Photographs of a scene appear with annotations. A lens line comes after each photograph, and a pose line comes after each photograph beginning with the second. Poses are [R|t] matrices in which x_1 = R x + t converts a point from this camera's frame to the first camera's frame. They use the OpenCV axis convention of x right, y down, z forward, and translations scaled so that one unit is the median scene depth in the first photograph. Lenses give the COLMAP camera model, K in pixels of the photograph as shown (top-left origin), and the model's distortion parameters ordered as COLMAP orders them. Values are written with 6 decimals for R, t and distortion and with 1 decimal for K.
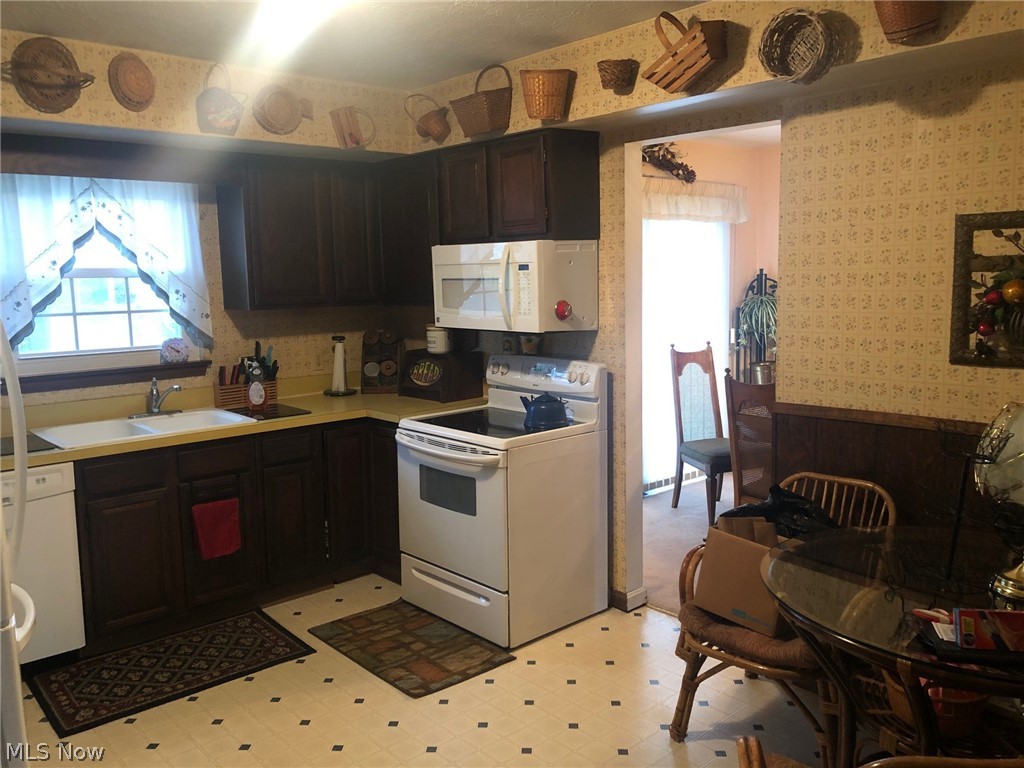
lens RADIAL K [[824.5, 0, 512.0], [0, 824.5, 384.0], [0, 0, 1]] dist [0.008125, 0.006546]
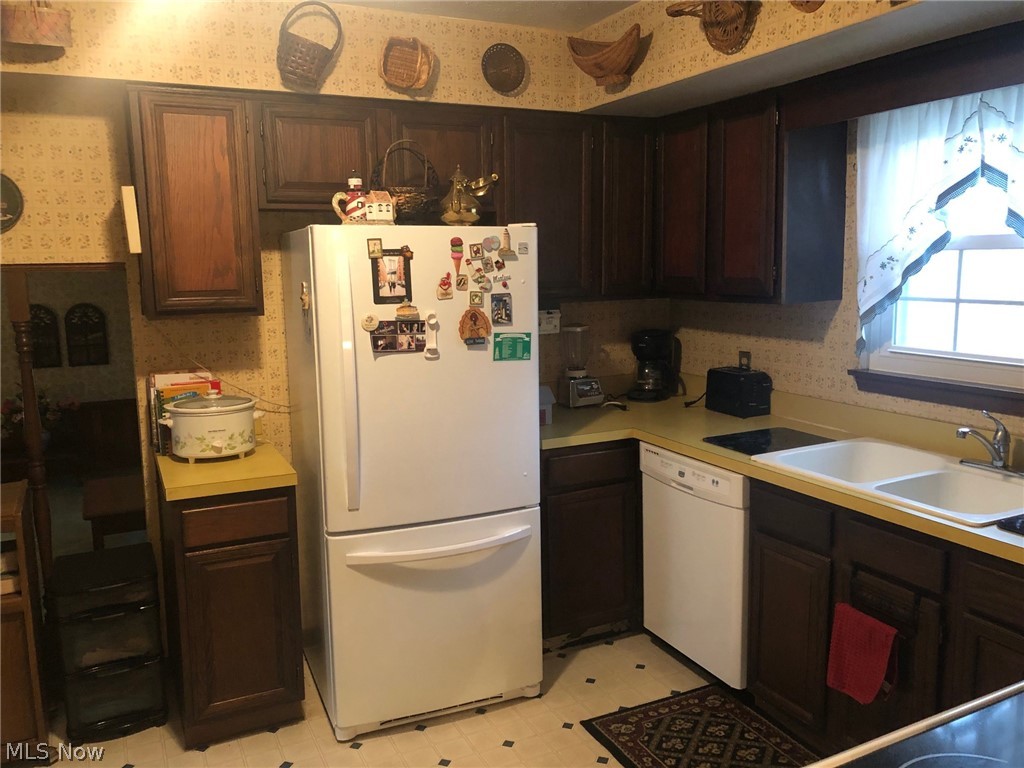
lens RADIAL K [[824.5, 0, 512.0], [0, 824.5, 384.0], [0, 0, 1]] dist [0.008125, 0.006546]
pose [[-0.296036, 0.163897, -0.941010, 0.301188], [-0.094757, 0.975270, 0.199674, -0.137857], [0.950465, 0.148278, -0.273185, 0.979478]]
